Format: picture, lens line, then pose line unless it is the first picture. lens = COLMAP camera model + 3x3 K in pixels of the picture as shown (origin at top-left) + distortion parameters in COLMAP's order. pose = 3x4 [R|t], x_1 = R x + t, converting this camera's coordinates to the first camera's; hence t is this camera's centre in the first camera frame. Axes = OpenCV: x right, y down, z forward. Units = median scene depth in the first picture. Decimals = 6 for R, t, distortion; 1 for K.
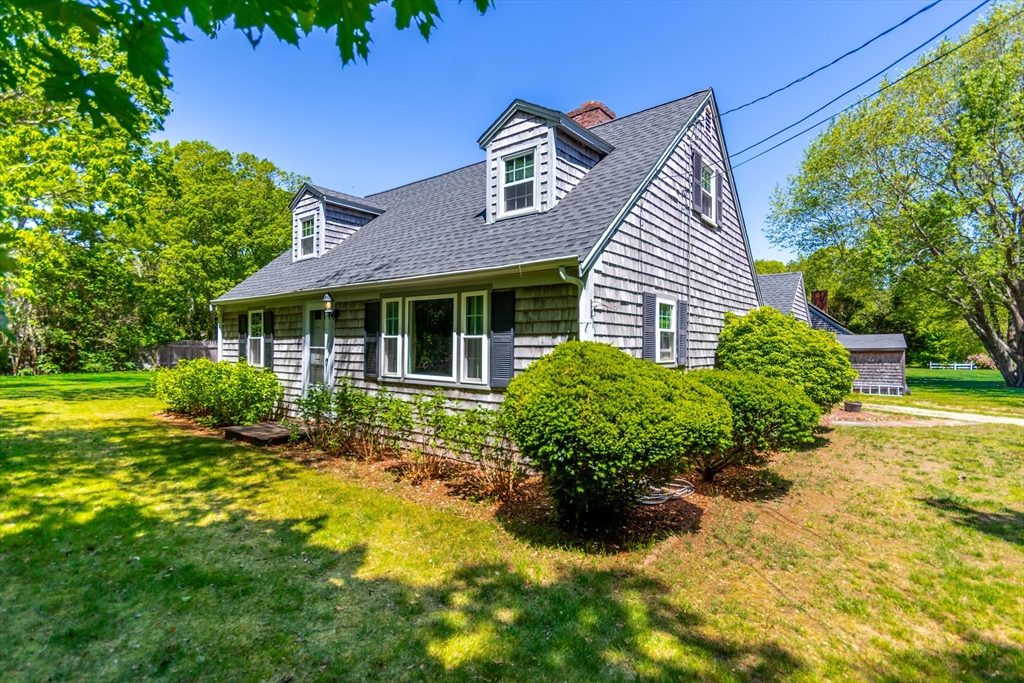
lens RADIAL K [[476.9, 0, 512.0], [0, 476.9, 341.5], [0, 0, 1]] dist [0.000335, -0.000086]
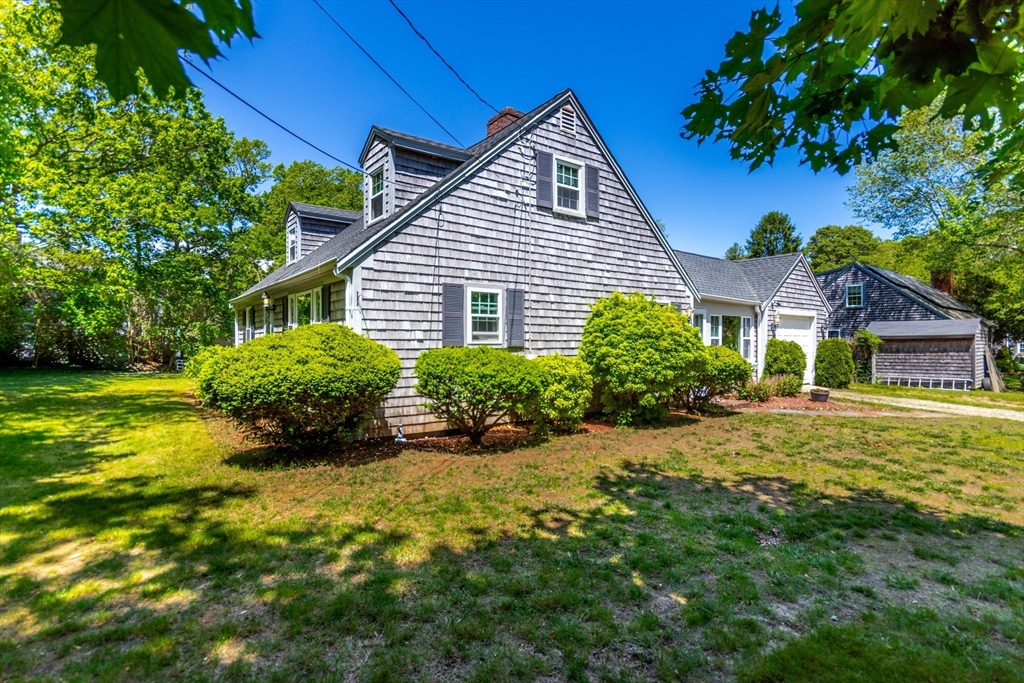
lens RADIAL K [[485.4, 0, 512.0], [0, 485.4, 341.5], [0, 0, 1]] dist [0.001285, 0.000131]
pose [[0.969628, -0.005876, -0.244512, 0.643909], [0.008778, 0.999903, 0.010780, 0.025704], [0.244425, -0.012599, 0.969586, -0.106983]]
